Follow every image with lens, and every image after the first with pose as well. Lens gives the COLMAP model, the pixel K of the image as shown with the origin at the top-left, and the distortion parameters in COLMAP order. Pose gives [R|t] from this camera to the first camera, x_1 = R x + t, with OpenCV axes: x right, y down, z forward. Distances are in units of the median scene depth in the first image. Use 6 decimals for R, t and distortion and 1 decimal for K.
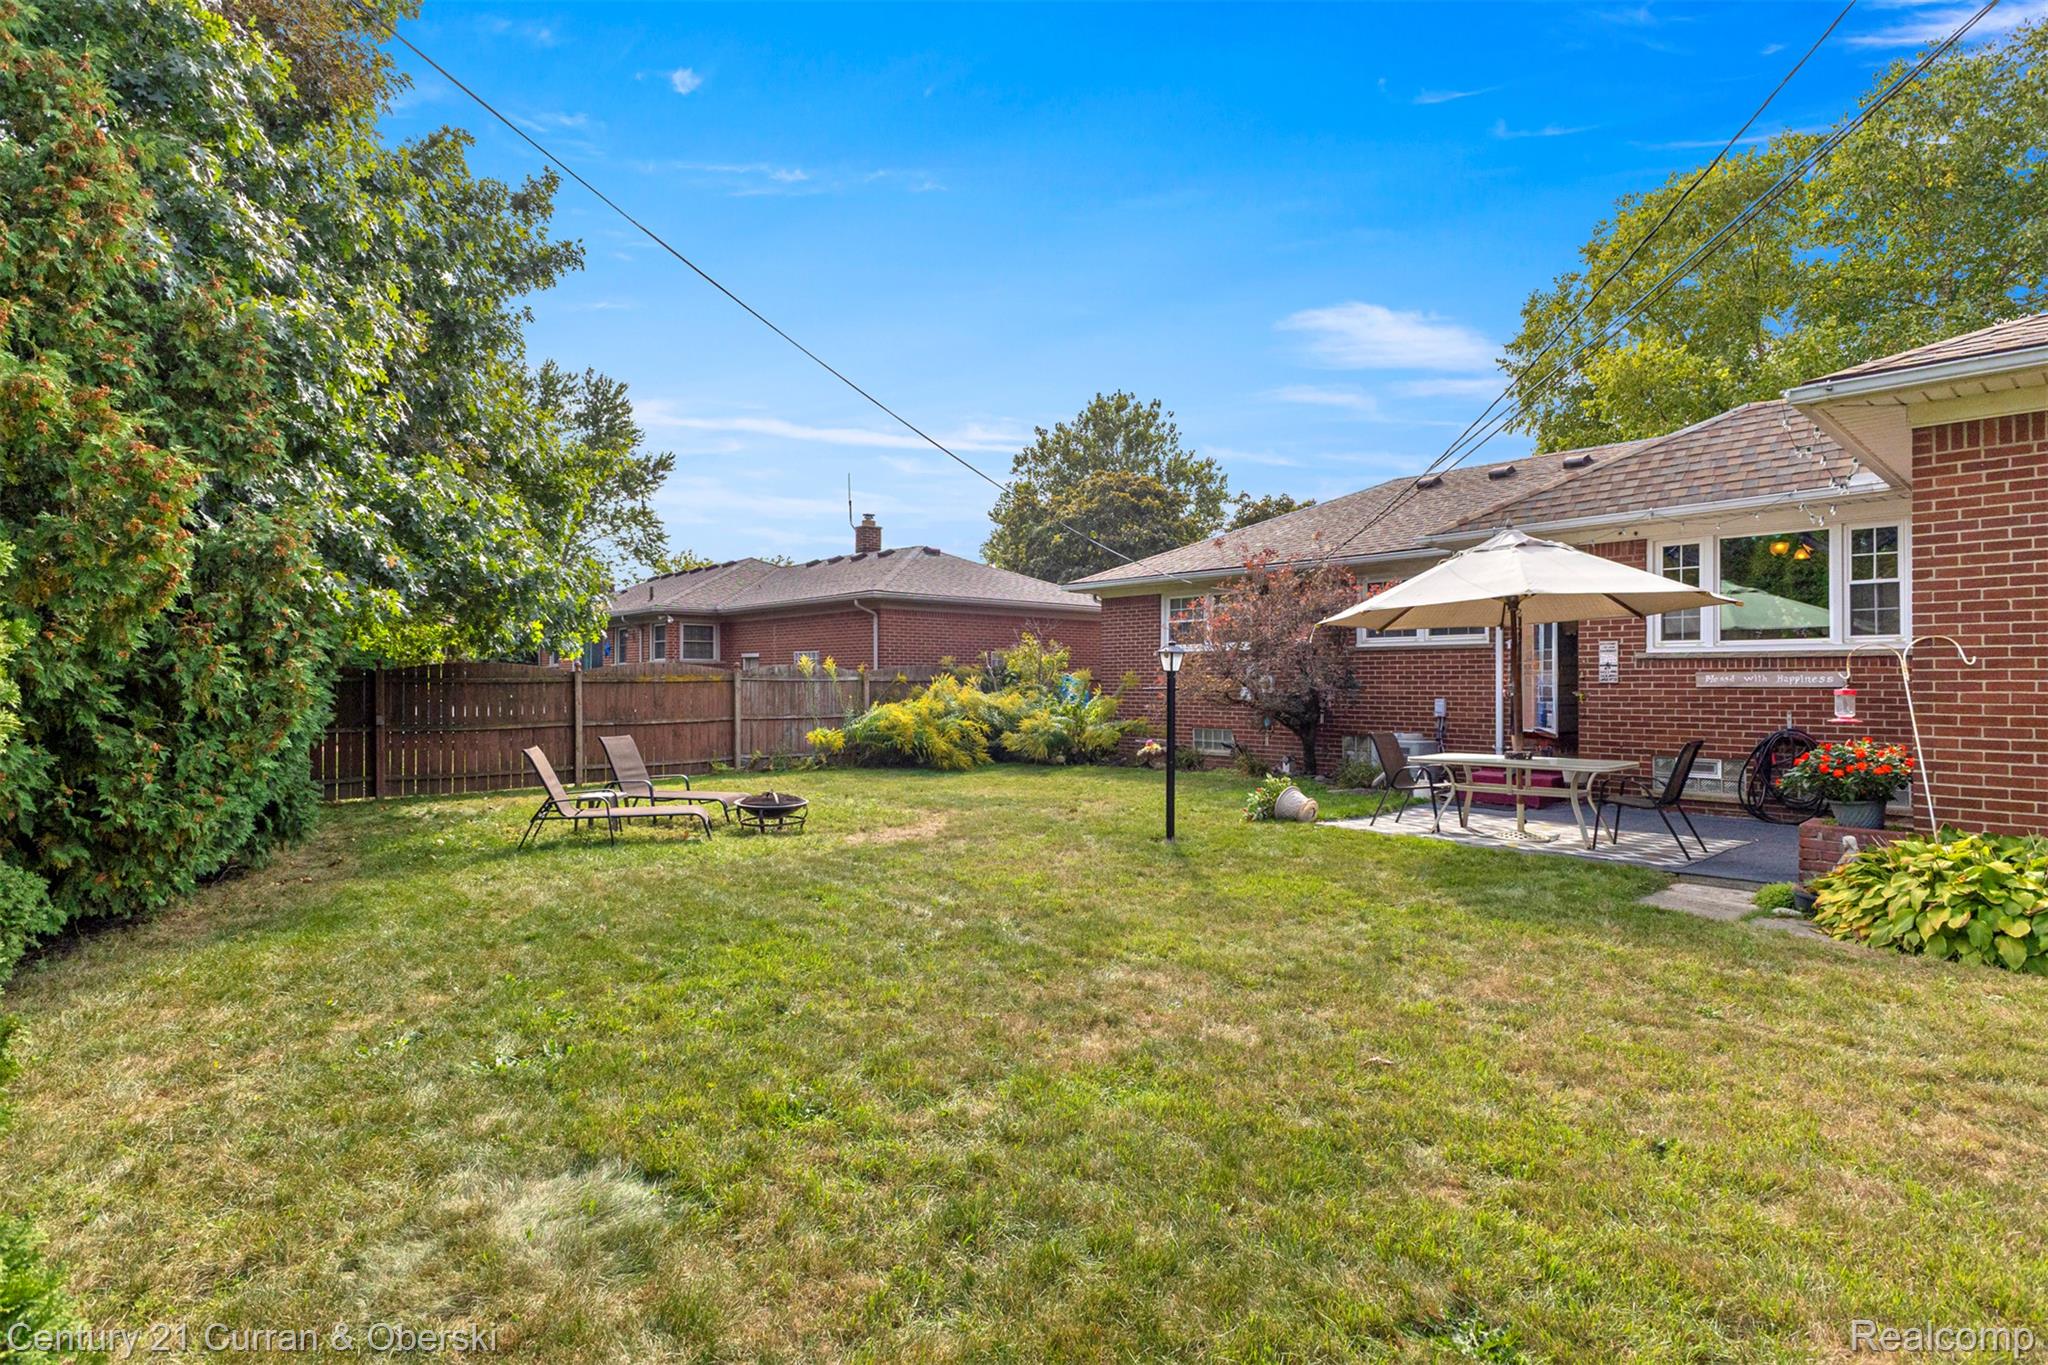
lens RADIAL K [[1000.7, 0, 1028.7], [0, 1000.7, 676.3], [0, 0, 1]] dist [-0.001605, 0.000131]
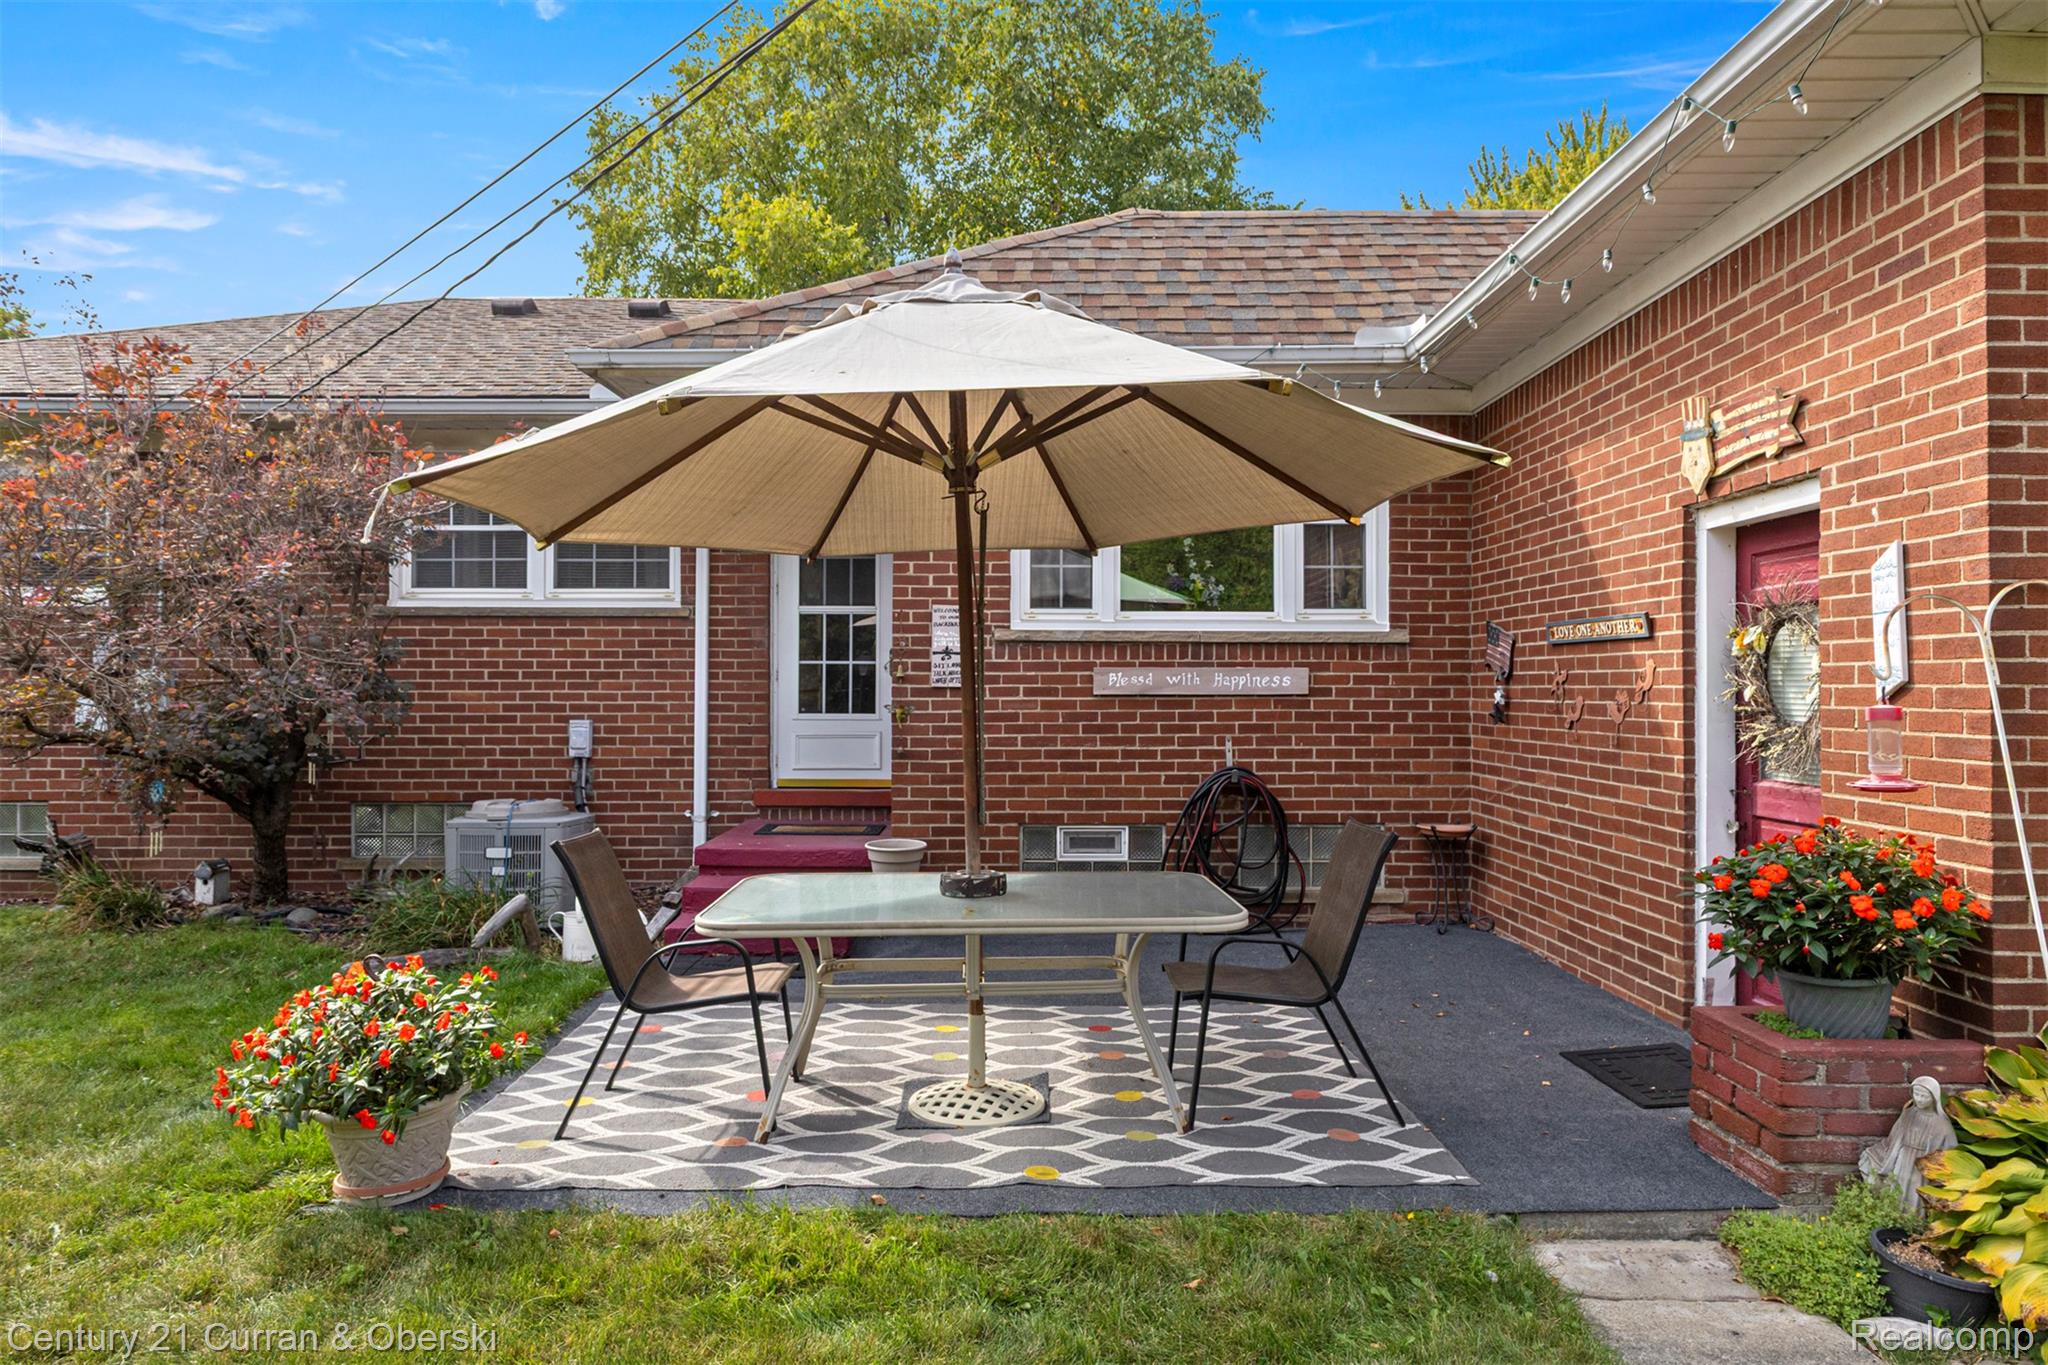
lens RADIAL K [[1288.6, 0, 1025.6], [0, 1288.6, 681.2], [0, 0, 1]] dist [-0.000649, -0.001415]
pose [[0.663560, 0.004046, 0.748112, 0.112896], [-0.005842, 0.999983, -0.000227, 0.003533], [-0.748100, -0.004220, 0.663572, 0.531664]]
